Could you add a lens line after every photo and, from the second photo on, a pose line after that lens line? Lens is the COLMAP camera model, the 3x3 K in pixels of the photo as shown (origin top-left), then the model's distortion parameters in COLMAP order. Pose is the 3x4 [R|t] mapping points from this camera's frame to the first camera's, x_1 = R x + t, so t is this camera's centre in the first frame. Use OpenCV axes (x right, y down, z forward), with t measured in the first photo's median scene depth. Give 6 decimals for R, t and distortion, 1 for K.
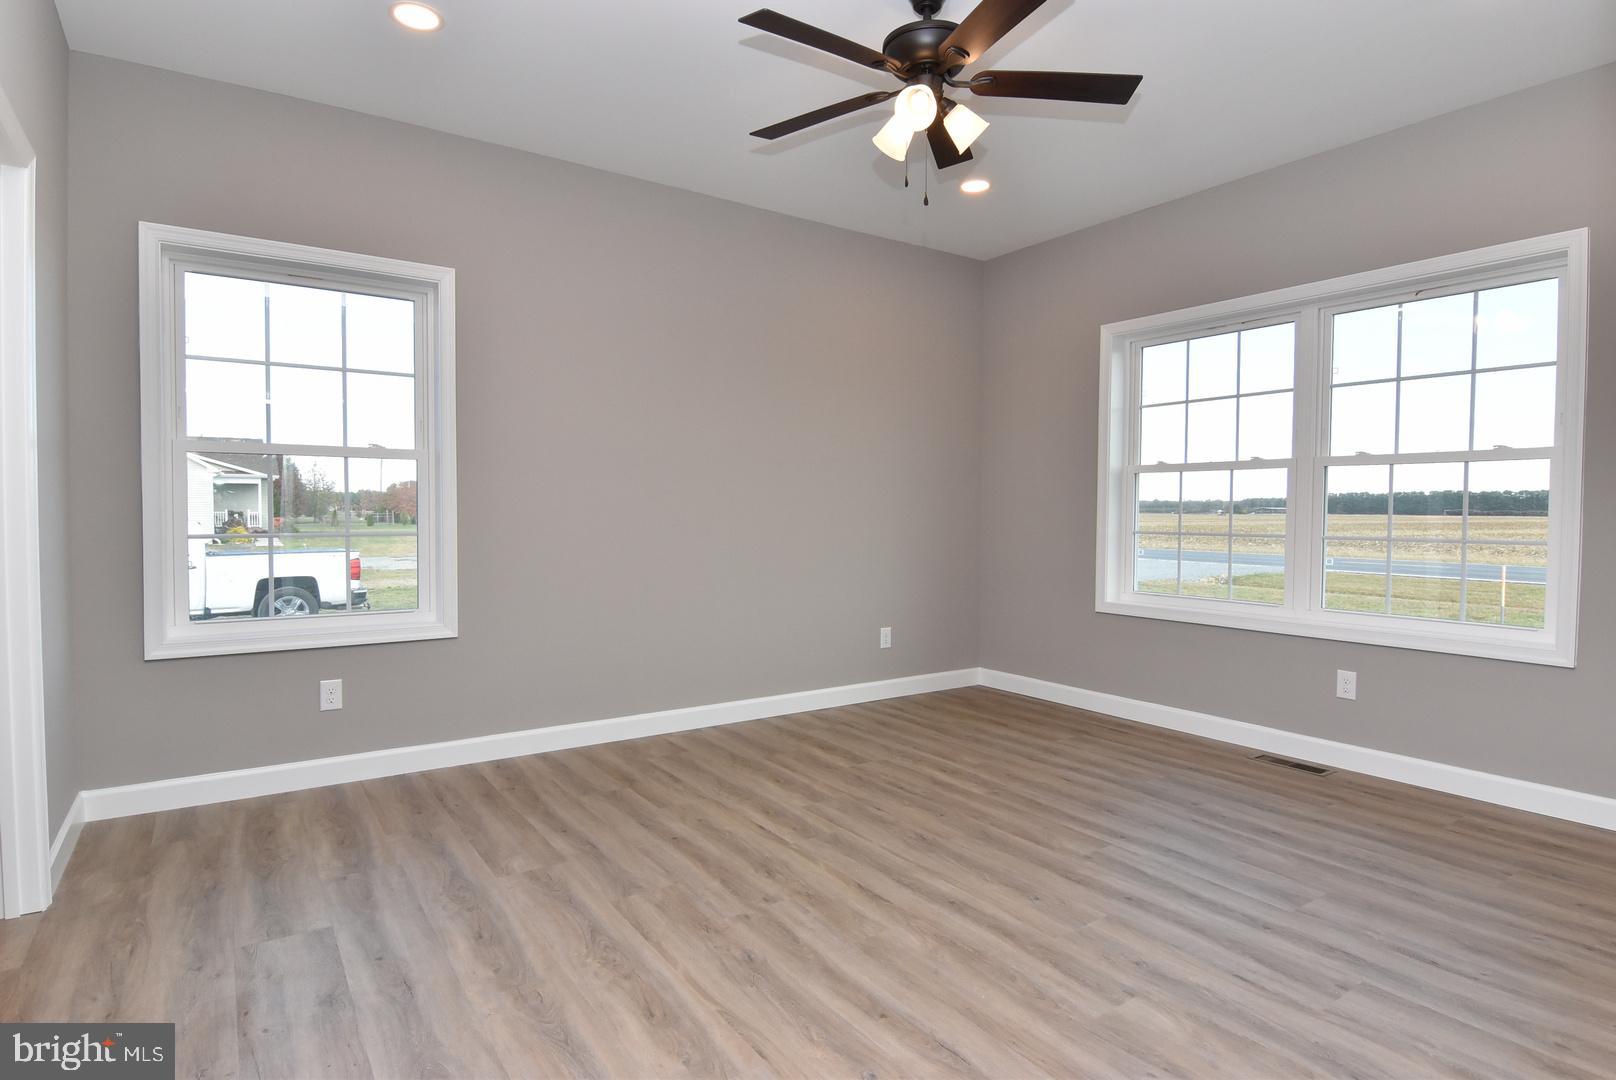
lens RADIAL K [[858.6, 0, 813.2], [0, 858.6, 537.6], [0, 0, 1]] dist [0.001258, -0.015450]
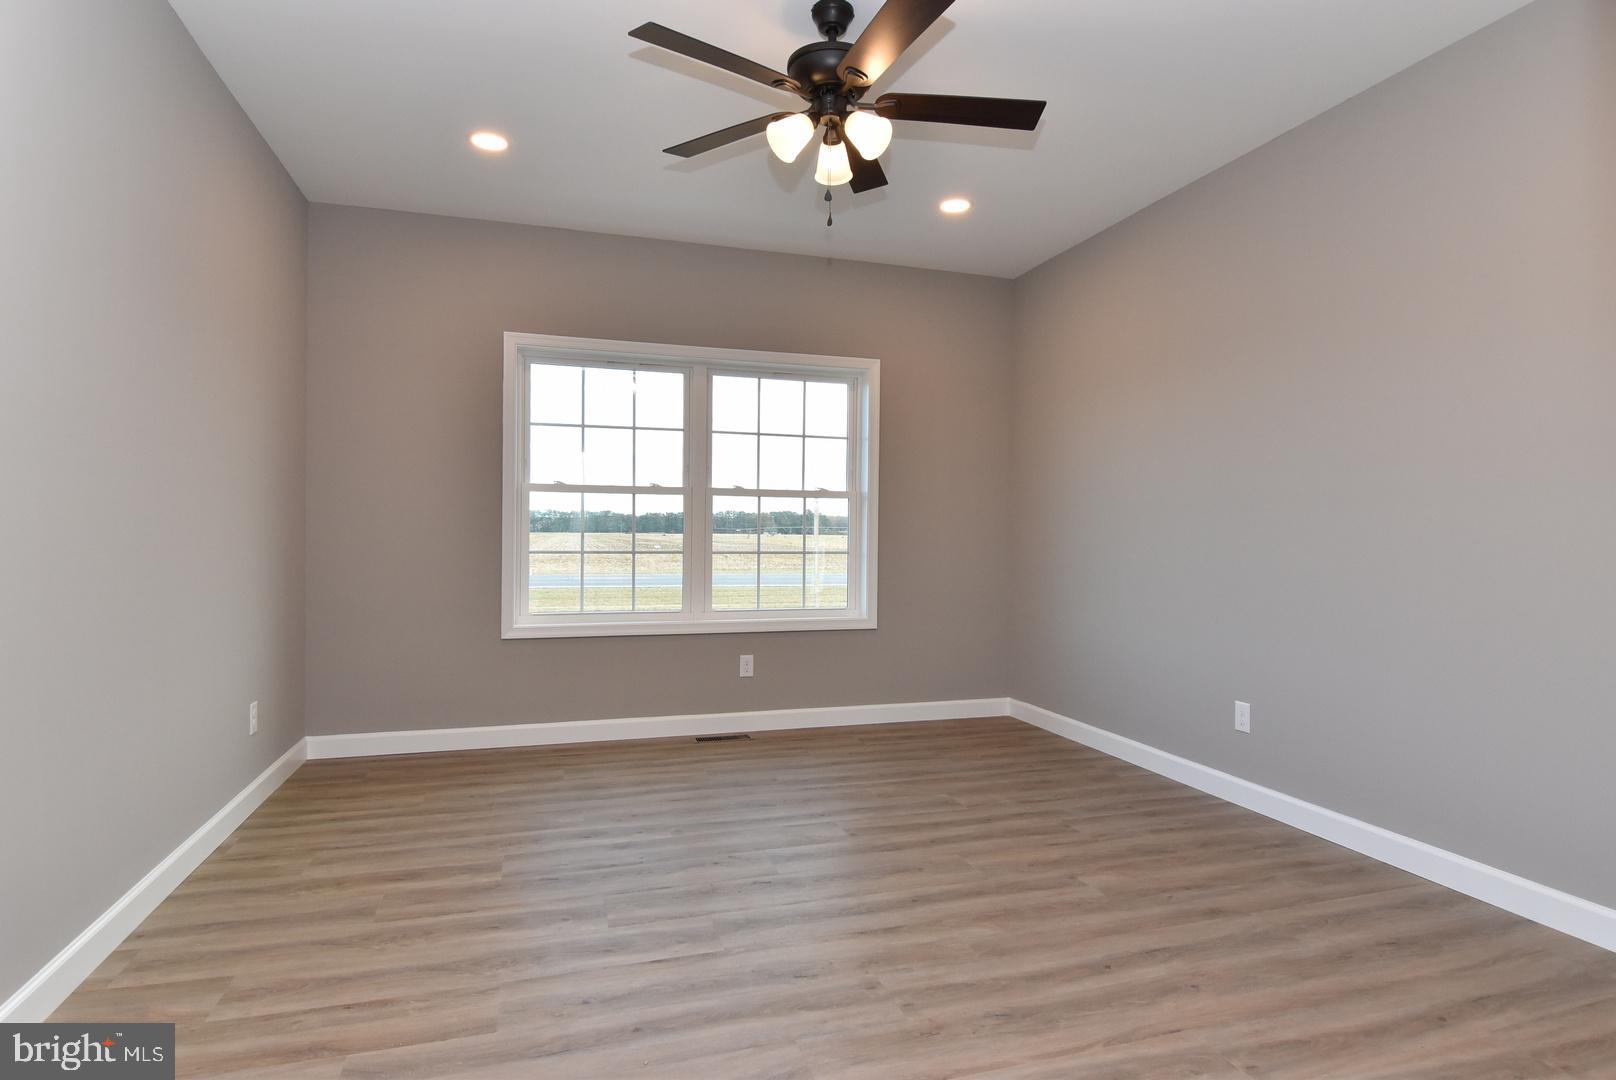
lens RADIAL K [[858.6, 0, 813.2], [0, 858.6, 537.6], [0, 0, 1]] dist [0.001258, -0.015450]
pose [[0.289860, -0.006308, 0.957048, -0.614138], [0.022466, 0.999748, -0.000215, -0.020217], [-0.956805, 0.021563, 0.289928, 0.549908]]
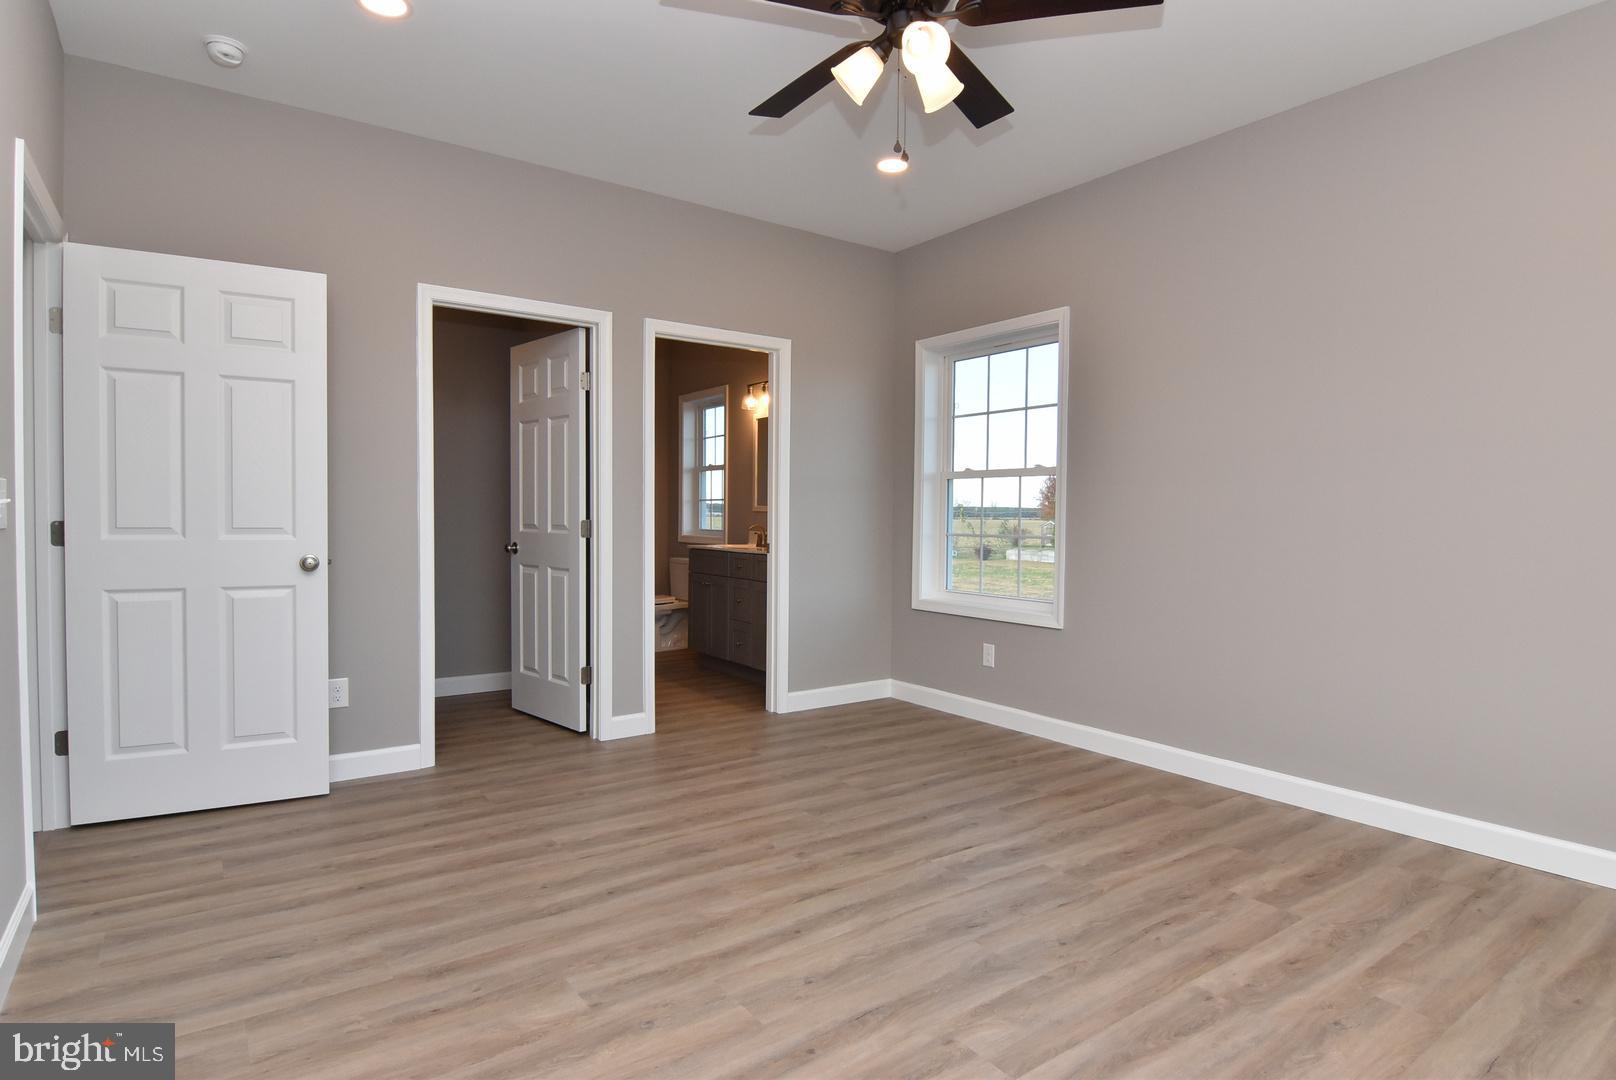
lens RADIAL K [[858.6, 0, 813.2], [0, 858.6, 537.6], [0, 0, 1]] dist [0.001258, -0.015450]
pose [[0.020795, 0.022970, -0.999520, 0.746876], [-0.040587, 0.998931, 0.022112, -0.017626], [0.998960, 0.040108, 0.021705, 0.672531]]
